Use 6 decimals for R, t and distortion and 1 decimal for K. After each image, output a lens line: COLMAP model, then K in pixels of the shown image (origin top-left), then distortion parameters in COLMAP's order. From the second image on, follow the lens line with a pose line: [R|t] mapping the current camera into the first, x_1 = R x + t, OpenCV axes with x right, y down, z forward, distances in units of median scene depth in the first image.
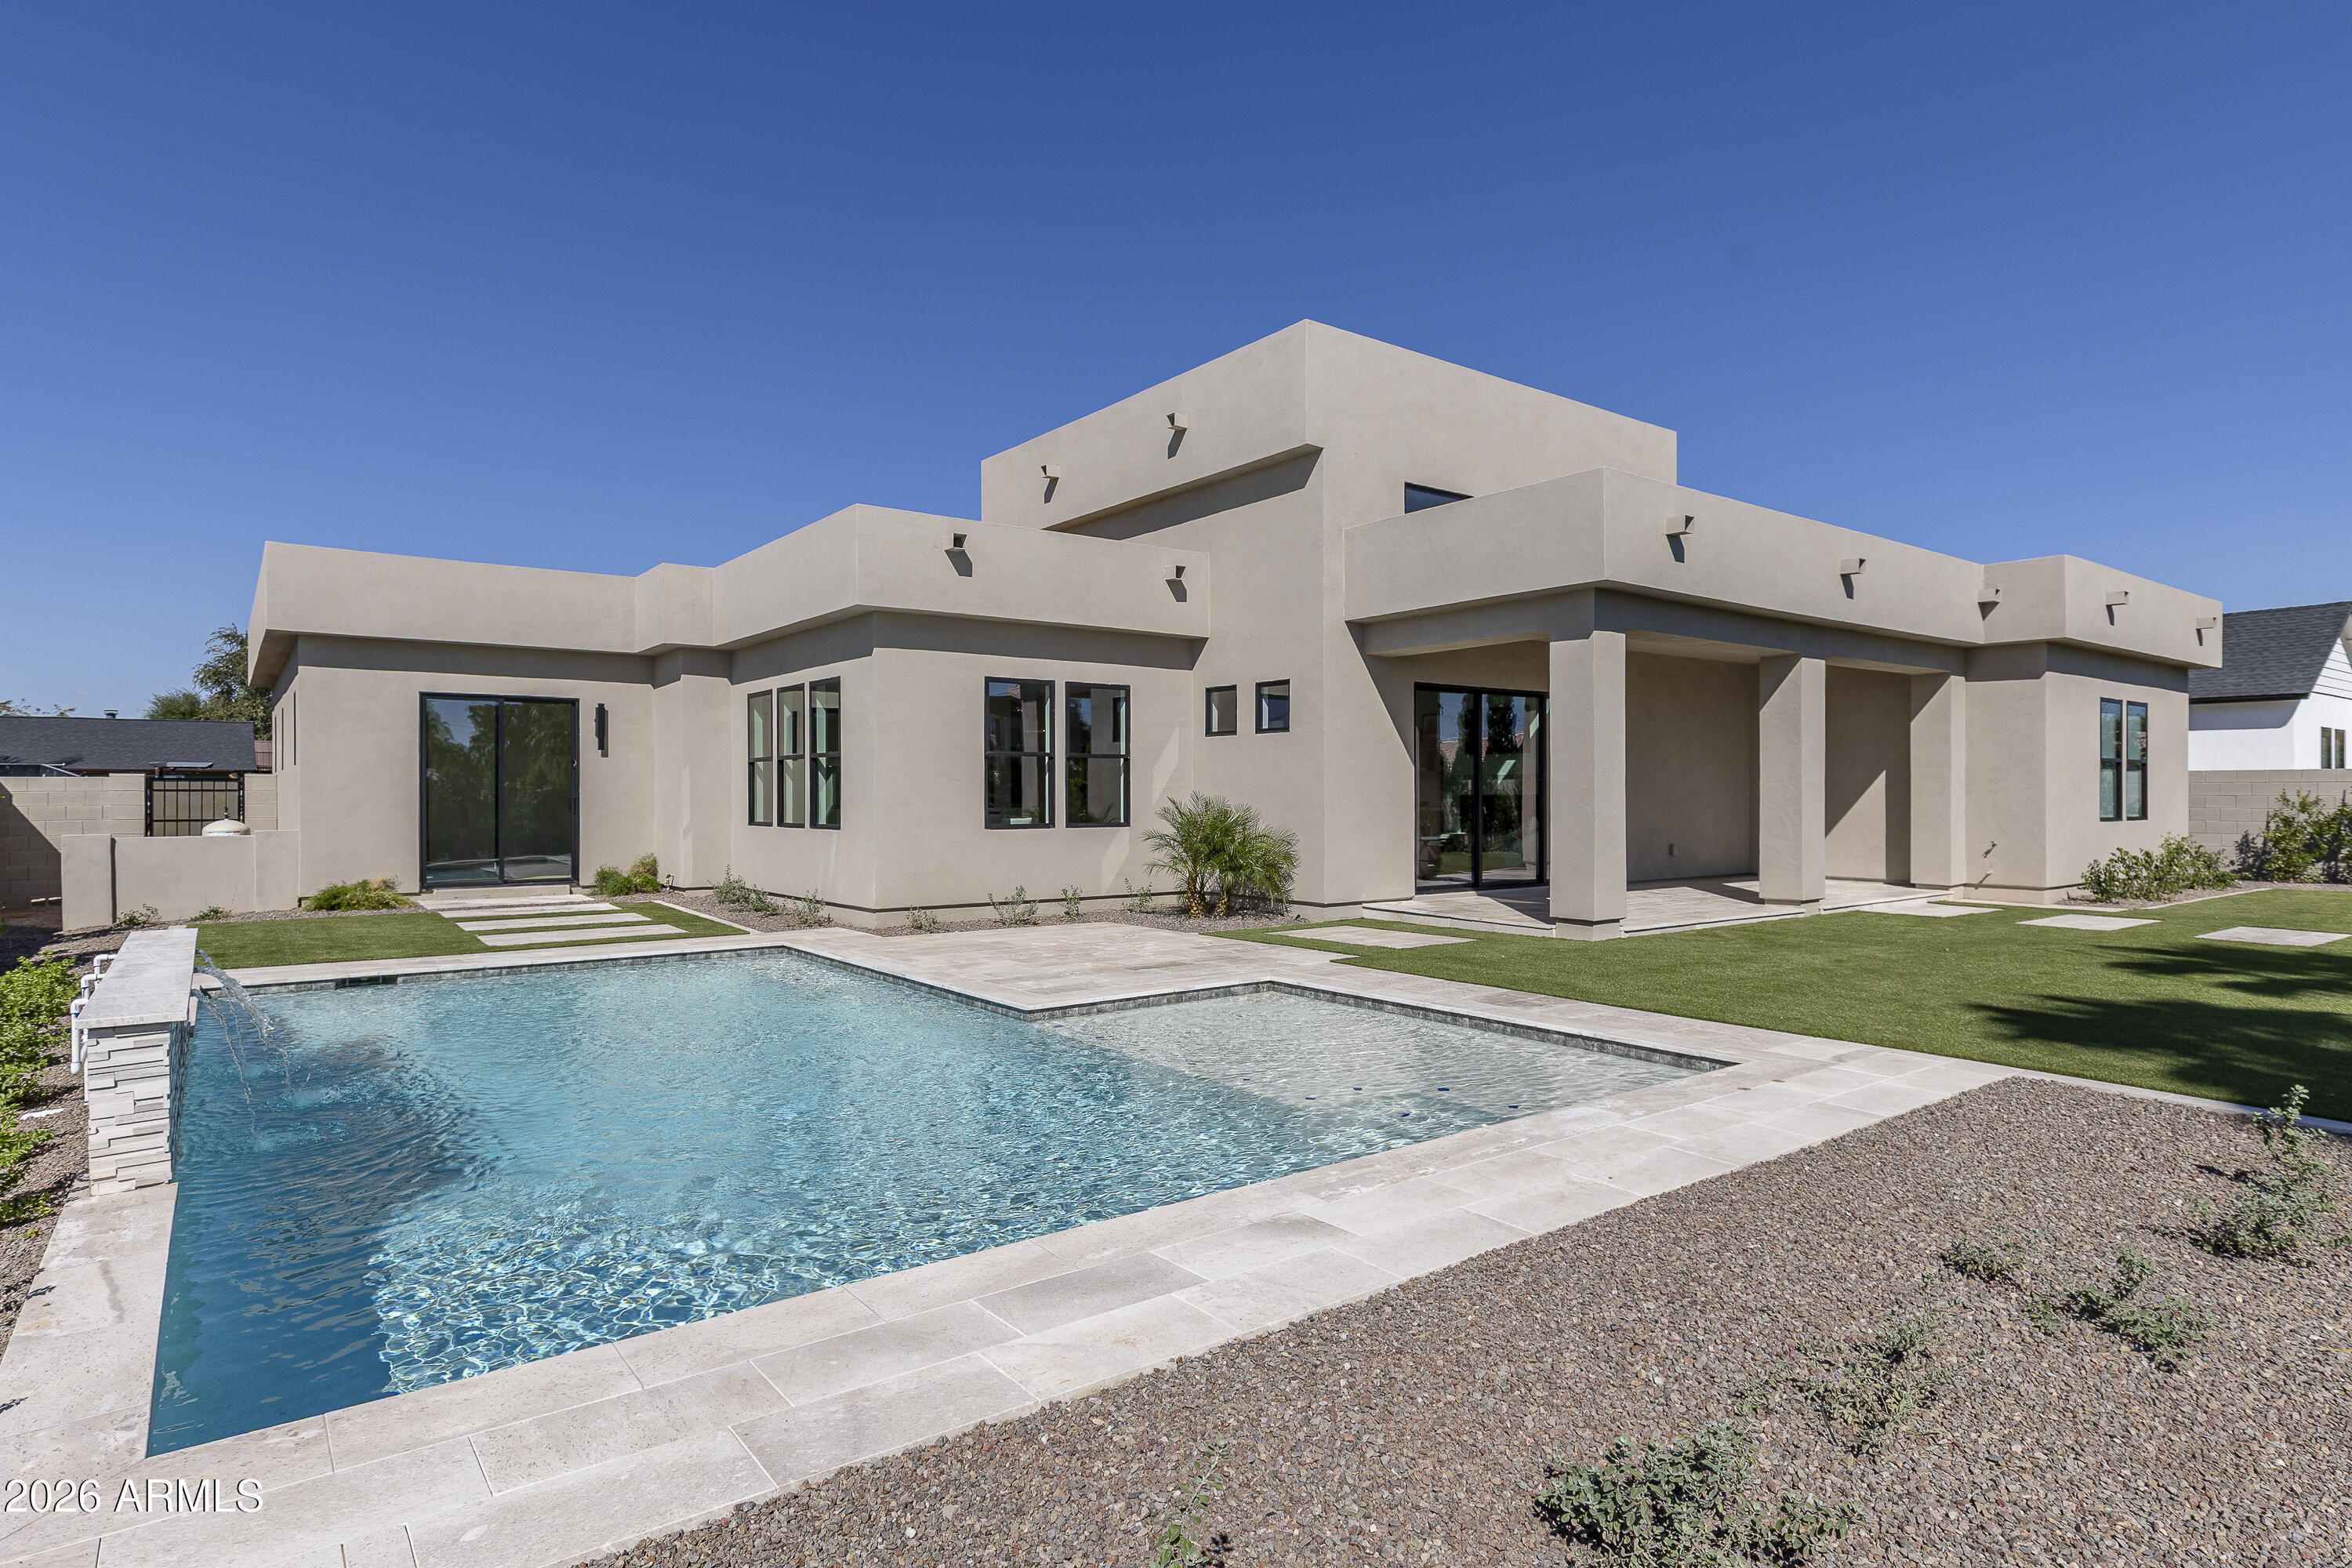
lens RADIAL K [[1274.8, 0, 1161.8], [0, 1274.8, 790.8], [0, 0, 1]] dist [0.001922, -0.001157]
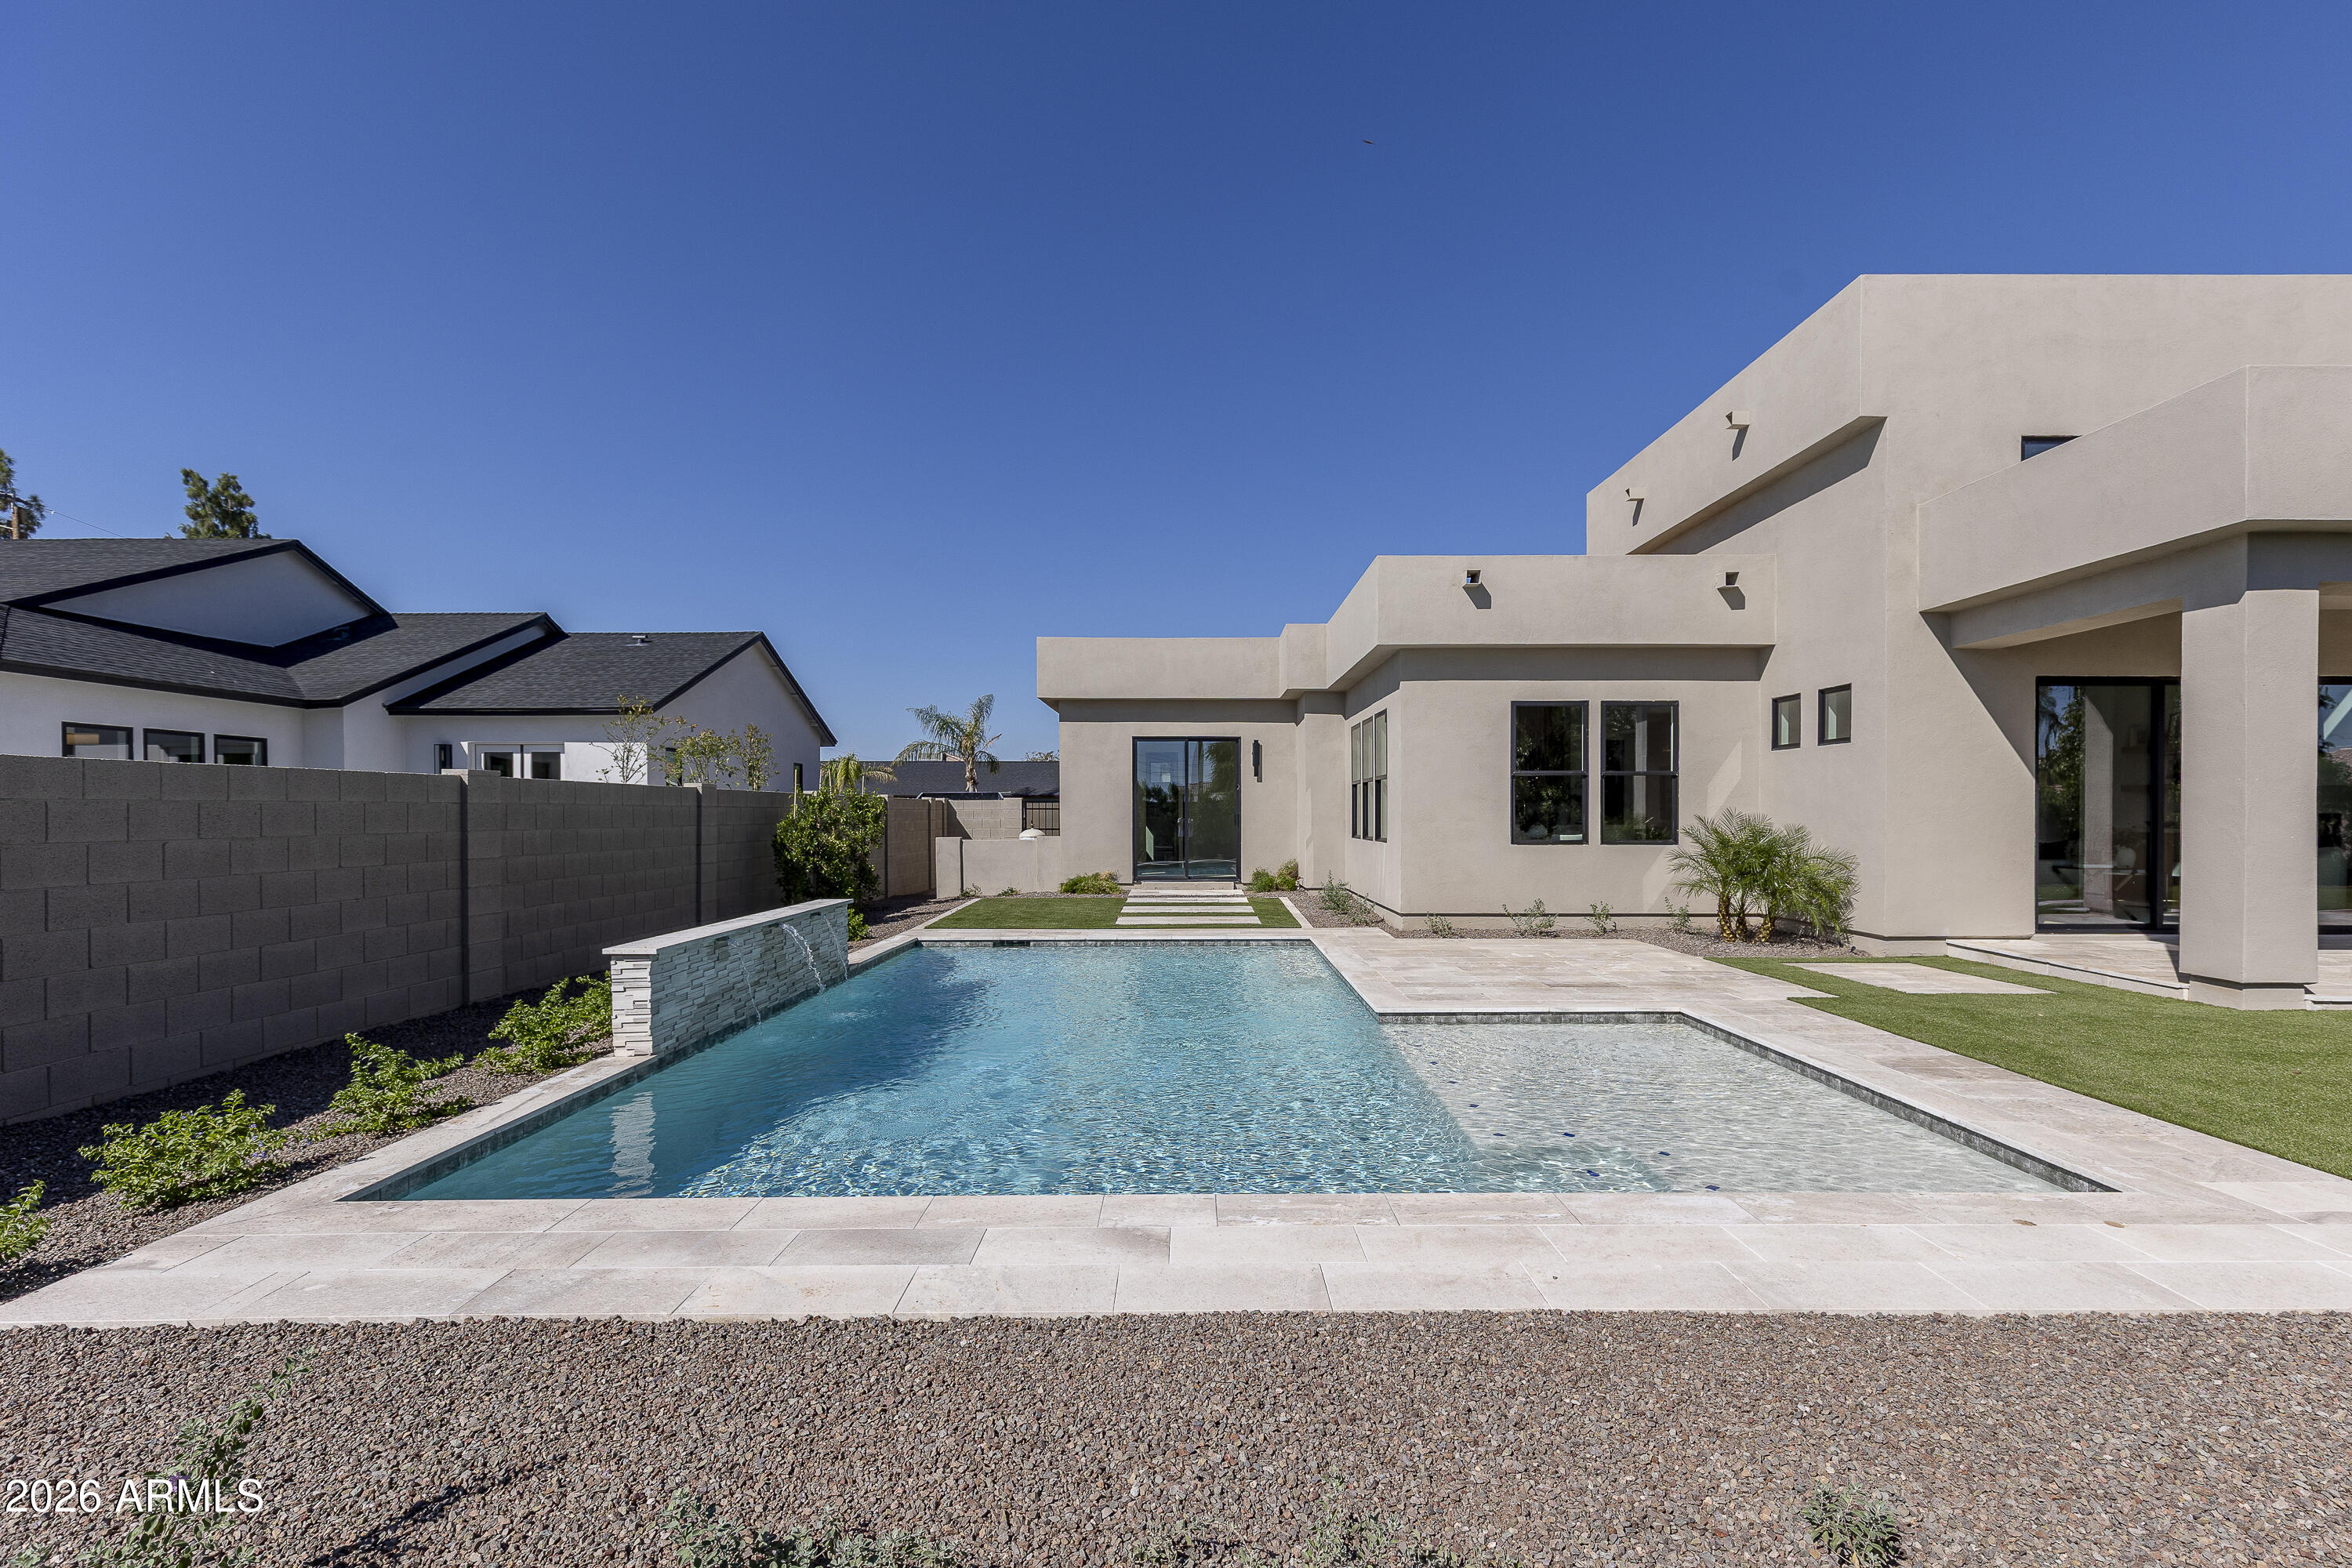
lens RADIAL K [[1108.0, 0, 1191.2], [0, 1108.0, 822.6], [0, 0, 1]] dist [0.010091, -0.000756]
pose [[0.804726, 0.006767, -0.593608, 0.186089], [0.000625, 0.999925, 0.012246, 0.000225], [0.593646, -0.010226, 0.804661, 0.090876]]
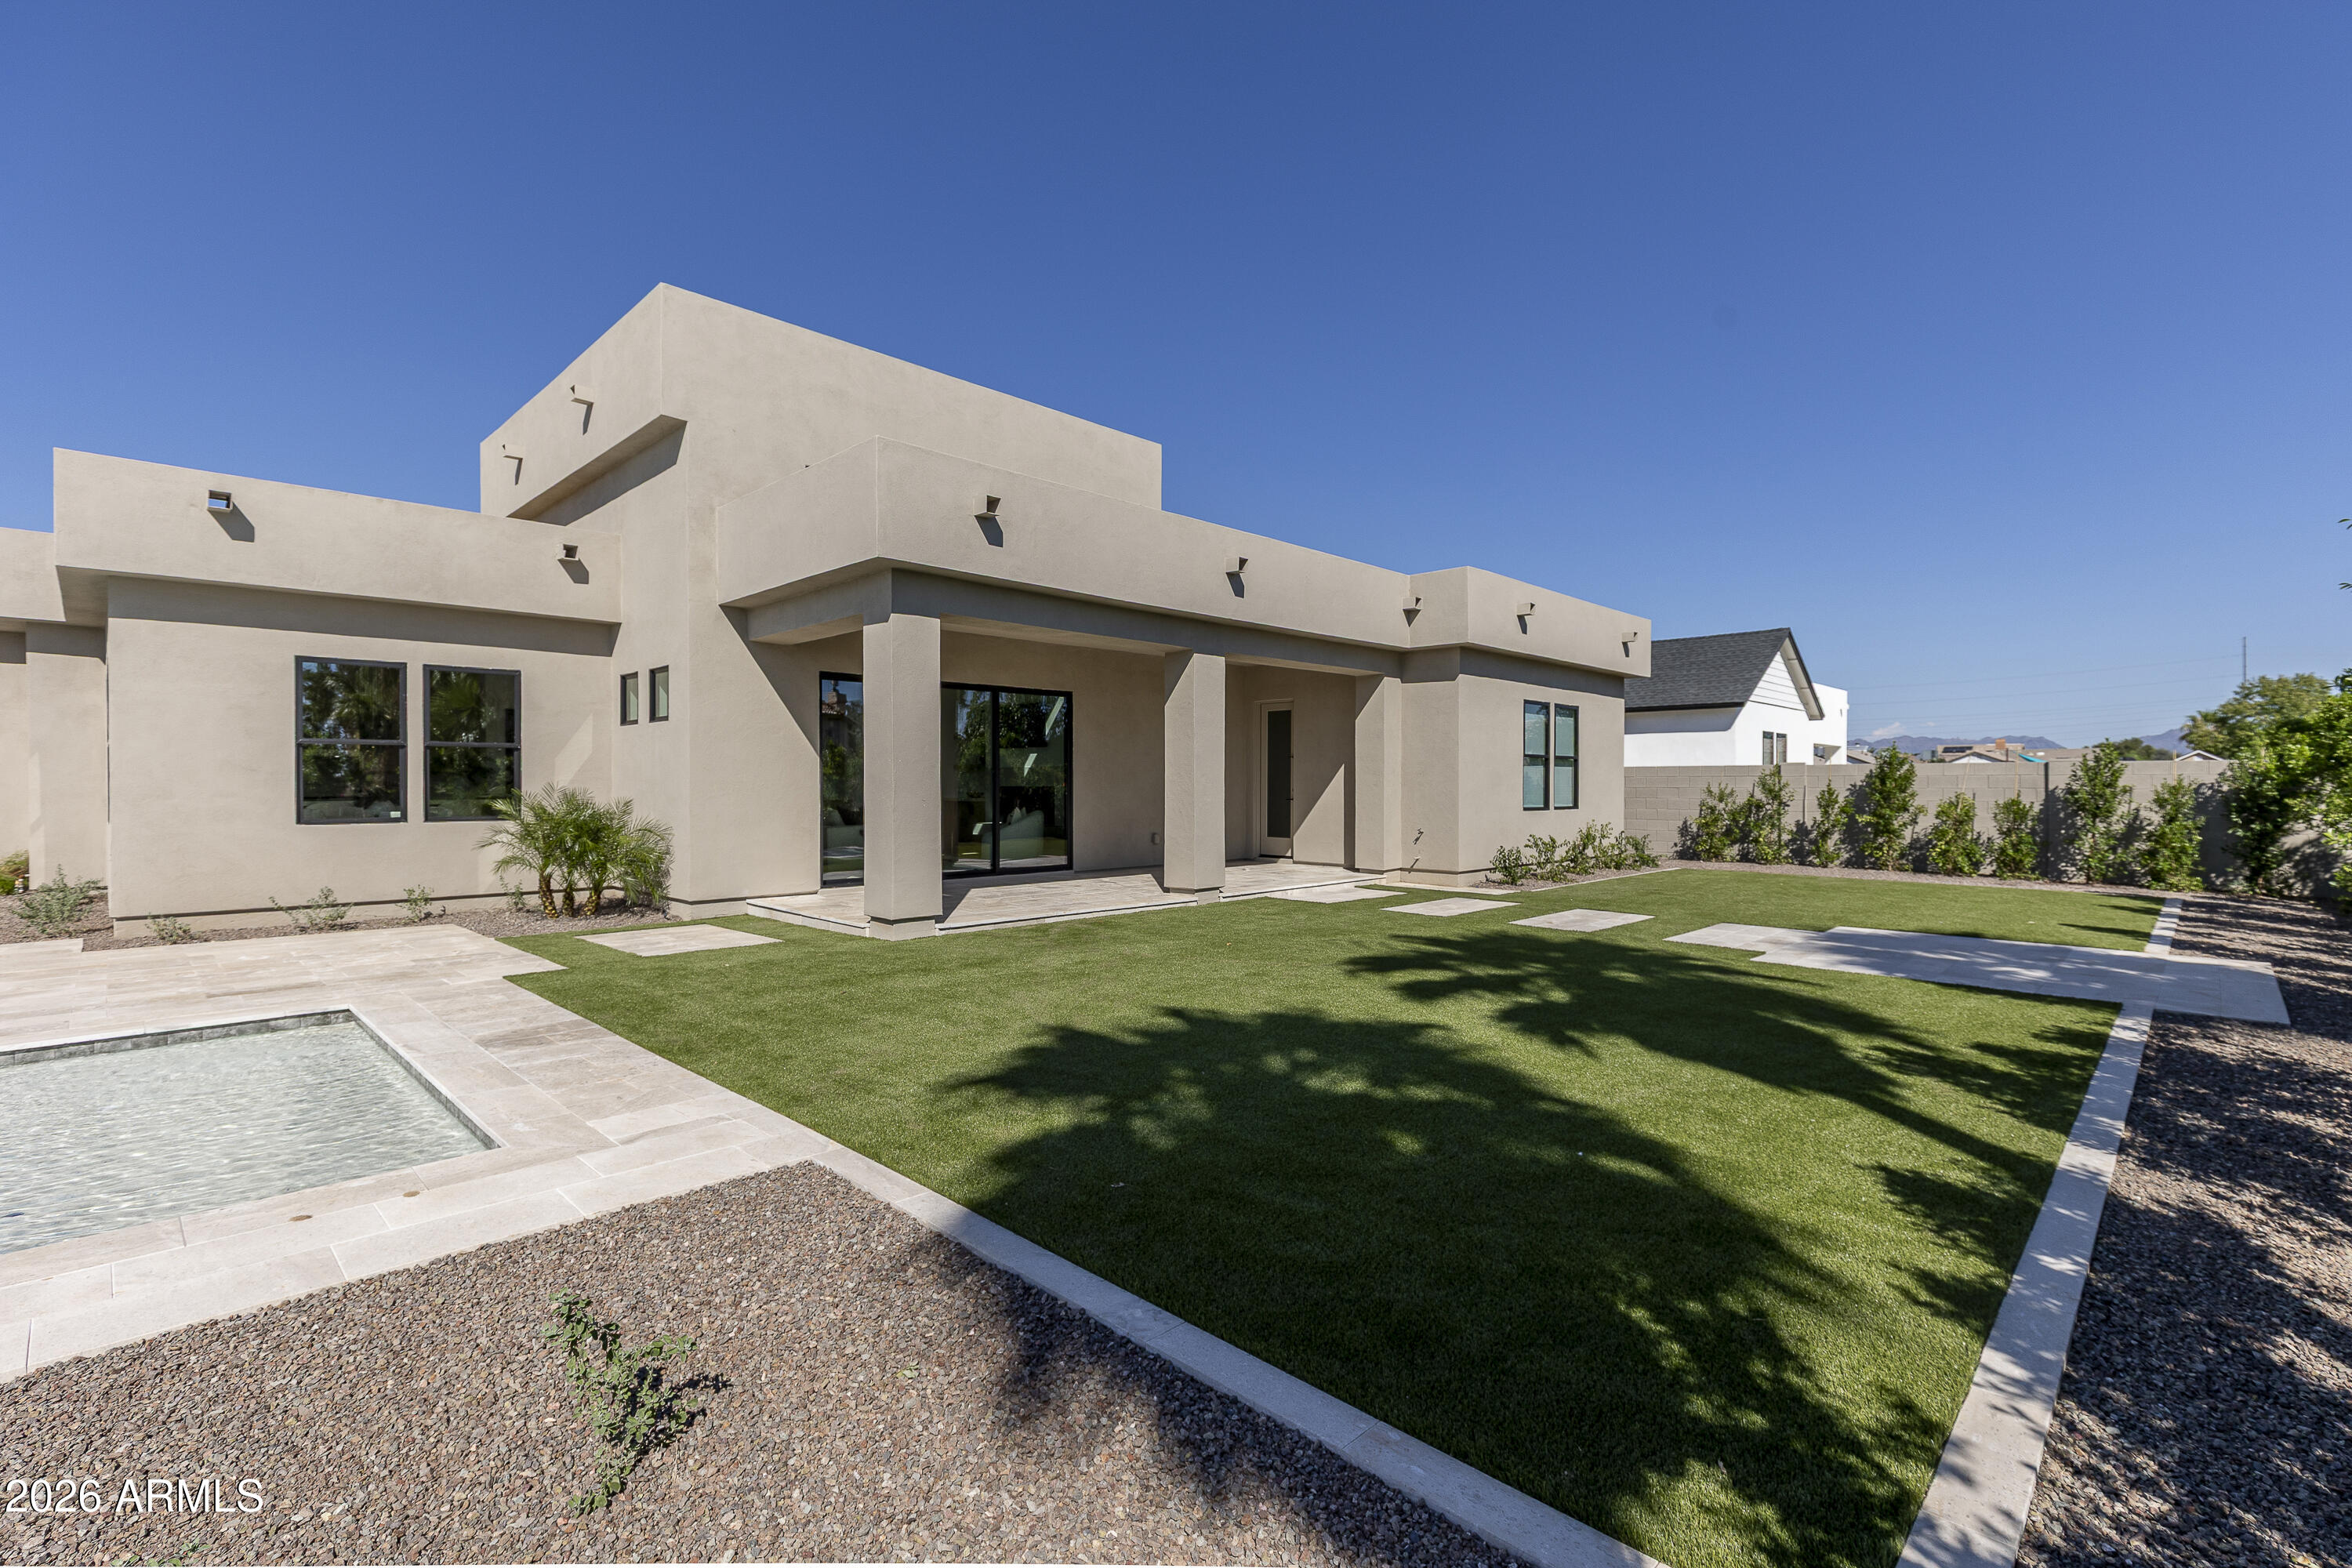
lens RADIAL K [[1063.2, 0, 1176.0], [0, 1063.2, 784.0], [0, 0, 1]] dist [0.006528, -0.000442]
pose [[0.988233, 0.000996, 0.152955, 0.343512], [-0.001183, 0.999999, 0.001131, -0.000238], [-0.152953, -0.001299, 0.988233, 0.149494]]
